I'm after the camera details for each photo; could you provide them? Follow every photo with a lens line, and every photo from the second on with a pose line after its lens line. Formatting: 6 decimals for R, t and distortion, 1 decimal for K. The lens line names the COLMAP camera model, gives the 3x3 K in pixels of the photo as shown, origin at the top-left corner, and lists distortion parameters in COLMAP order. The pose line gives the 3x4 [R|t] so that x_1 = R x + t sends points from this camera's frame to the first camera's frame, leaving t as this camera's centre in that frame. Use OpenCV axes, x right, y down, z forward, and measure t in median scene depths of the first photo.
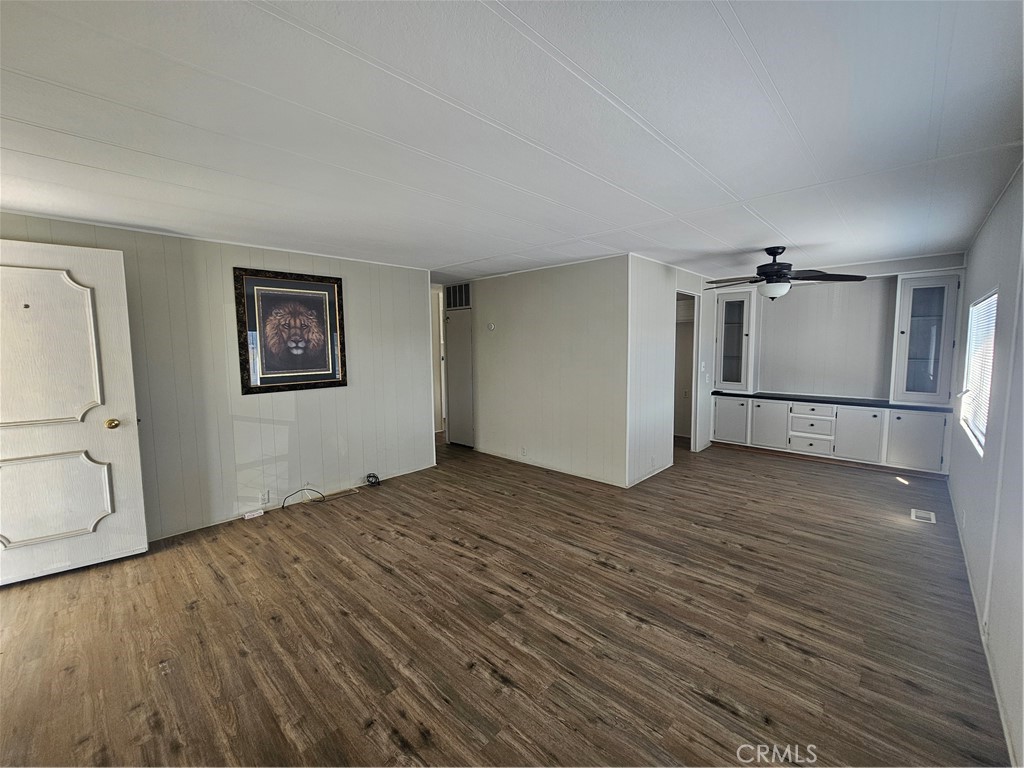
lens RADIAL K [[417.9, 0, 510.6], [0, 417.9, 381.0], [0, 0, 1]] dist [0.002039, -0.001955]
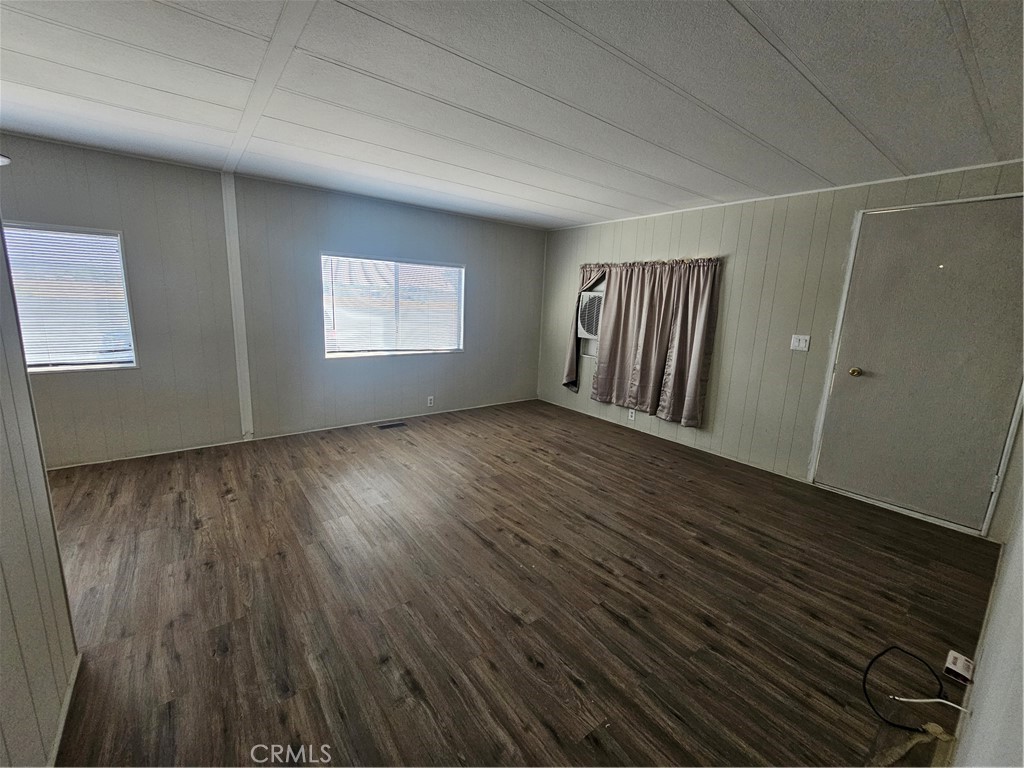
lens RADIAL K [[417.9, 0, 510.7], [0, 417.9, 381.1], [0, 0, 1]] dist [0.002039, -0.001955]
pose [[-0.988540, -0.058072, 0.139341, -0.211944], [-0.016813, 0.959658, 0.280666, -0.136766], [-0.150018, 0.275107, -0.949637, 1.790680]]
